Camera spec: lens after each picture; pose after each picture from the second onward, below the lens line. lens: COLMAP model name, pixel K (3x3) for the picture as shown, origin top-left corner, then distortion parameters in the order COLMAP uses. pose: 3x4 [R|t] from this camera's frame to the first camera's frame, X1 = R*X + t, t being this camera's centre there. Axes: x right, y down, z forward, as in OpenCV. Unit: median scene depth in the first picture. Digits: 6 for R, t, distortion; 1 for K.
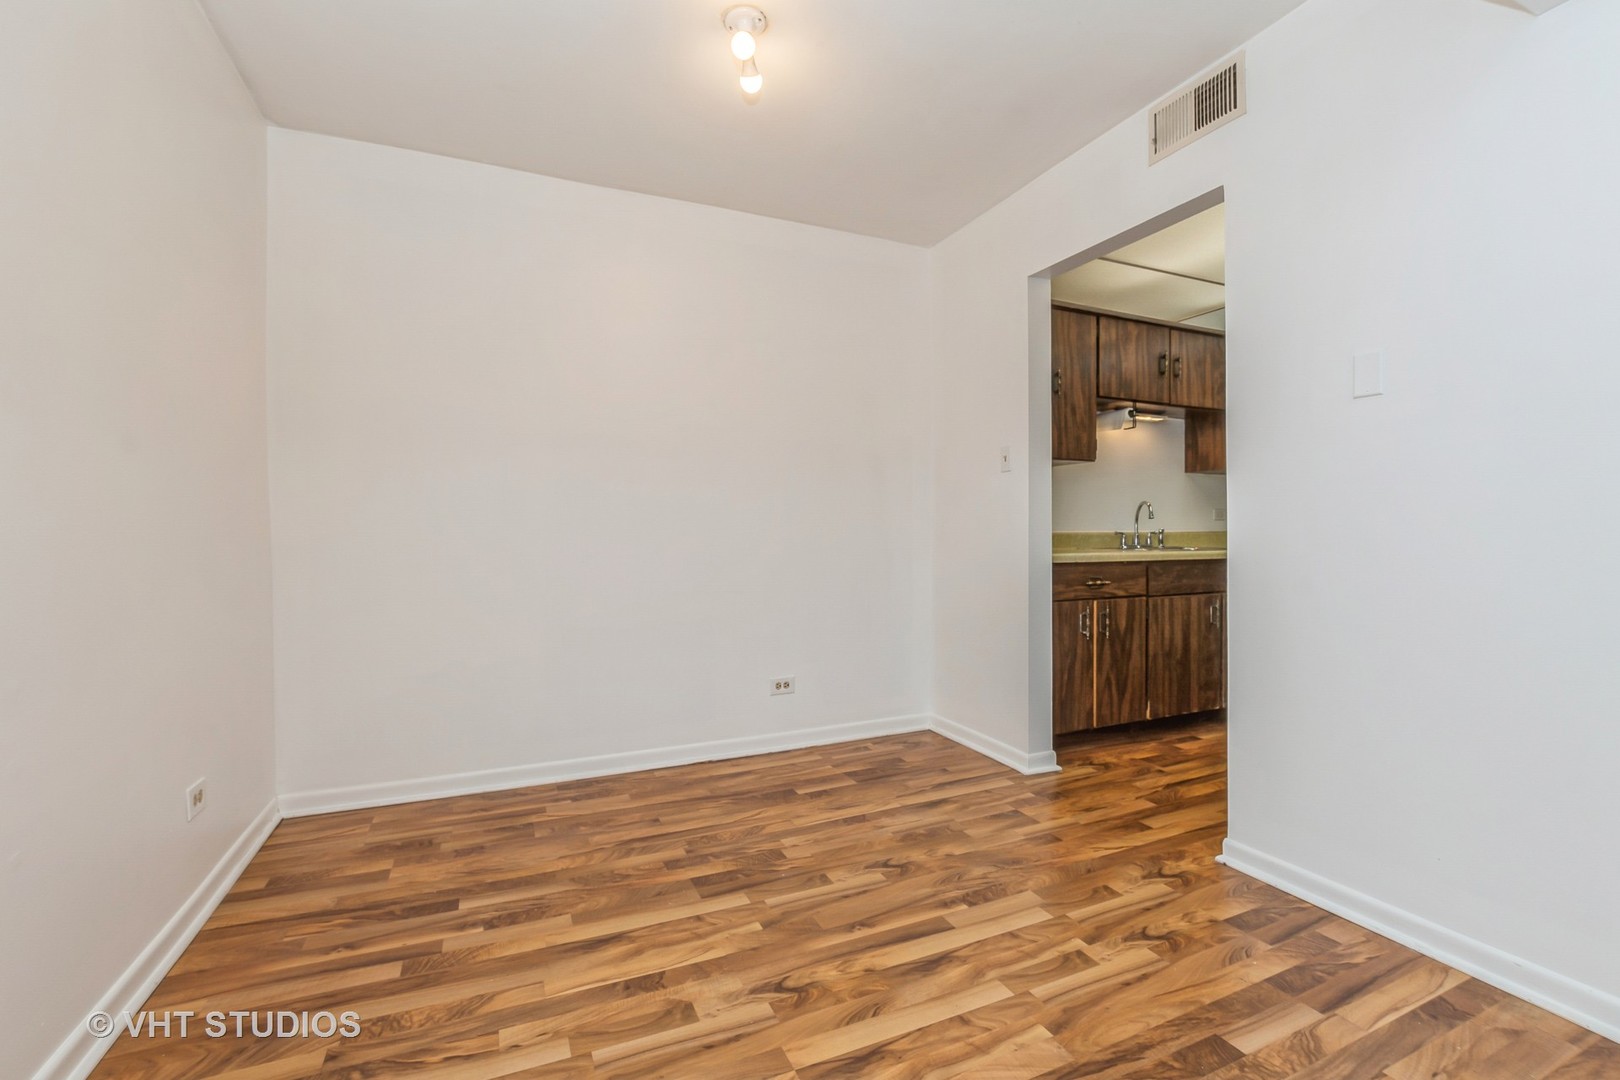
lens RADIAL K [[728.3, 0, 805.1], [0, 728.3, 535.9], [0, 0, 1]] dist [-0.029339, 0.002473]
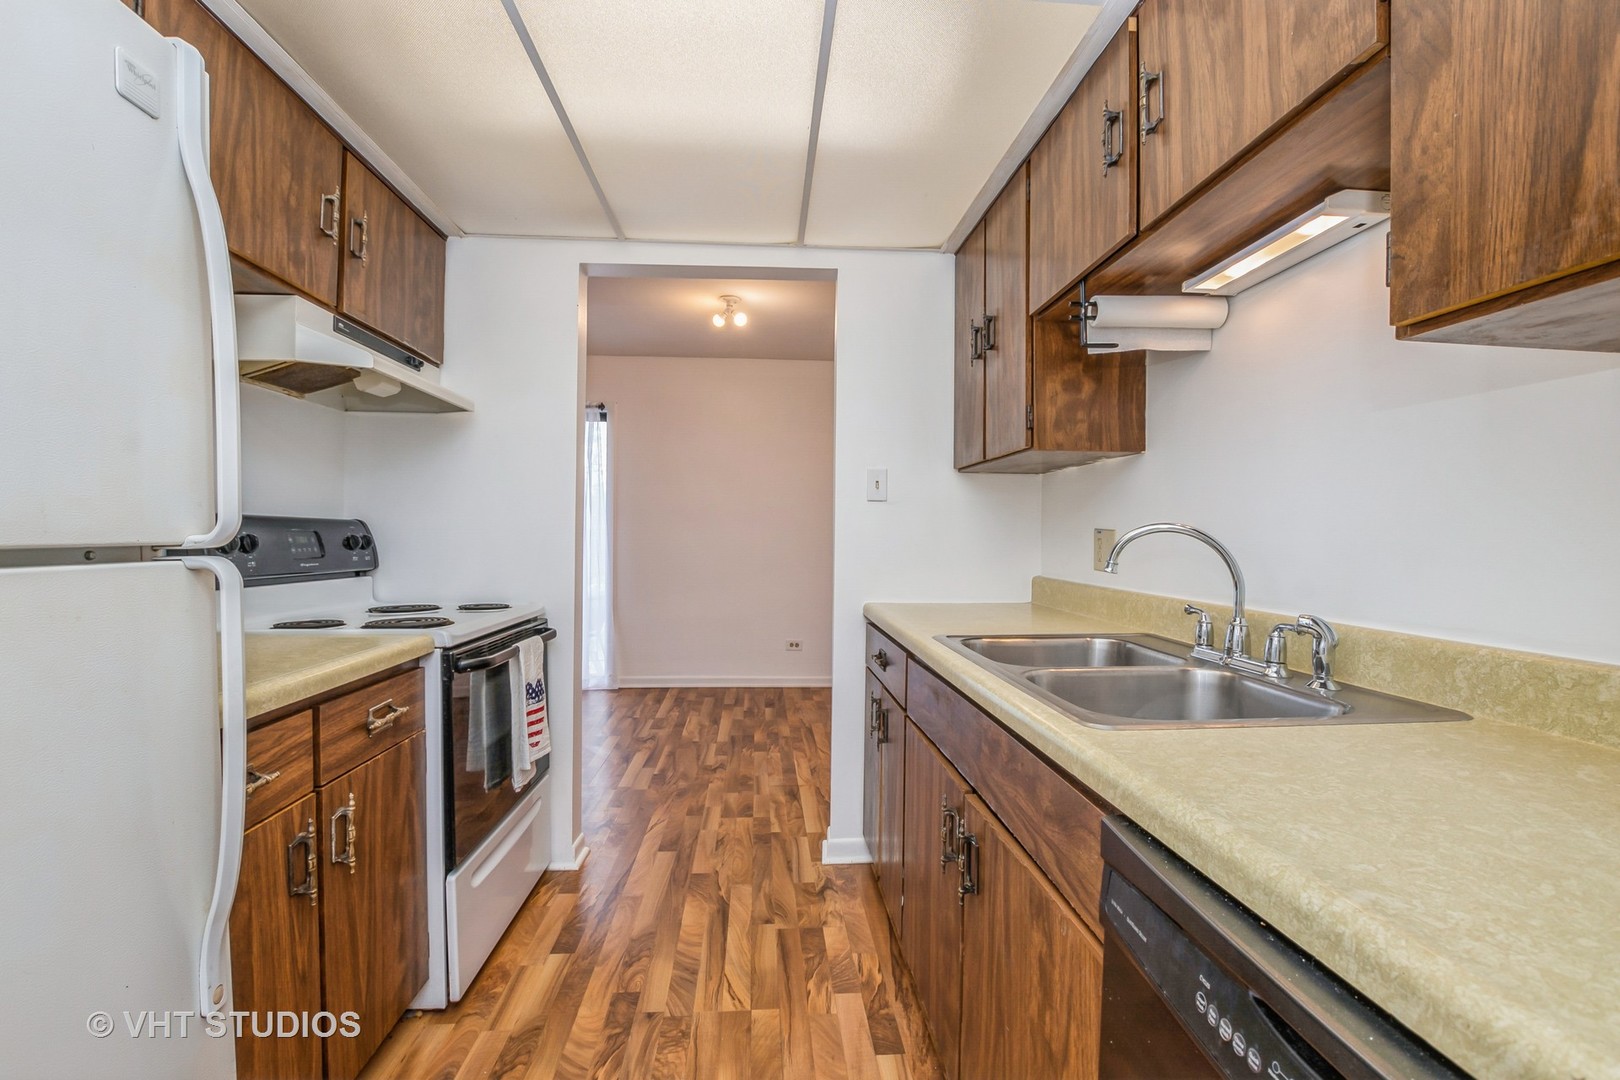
lens RADIAL K [[728.3, 0, 807.4], [0, 728.3, 540.9], [0, 0, 1]] dist [-0.029339, 0.002473]
pose [[-0.352732, 0.016345, -0.935581, 1.509058], [-0.005969, 0.999788, 0.019717, -0.084001], [0.935705, 0.012539, -0.352560, 1.697615]]
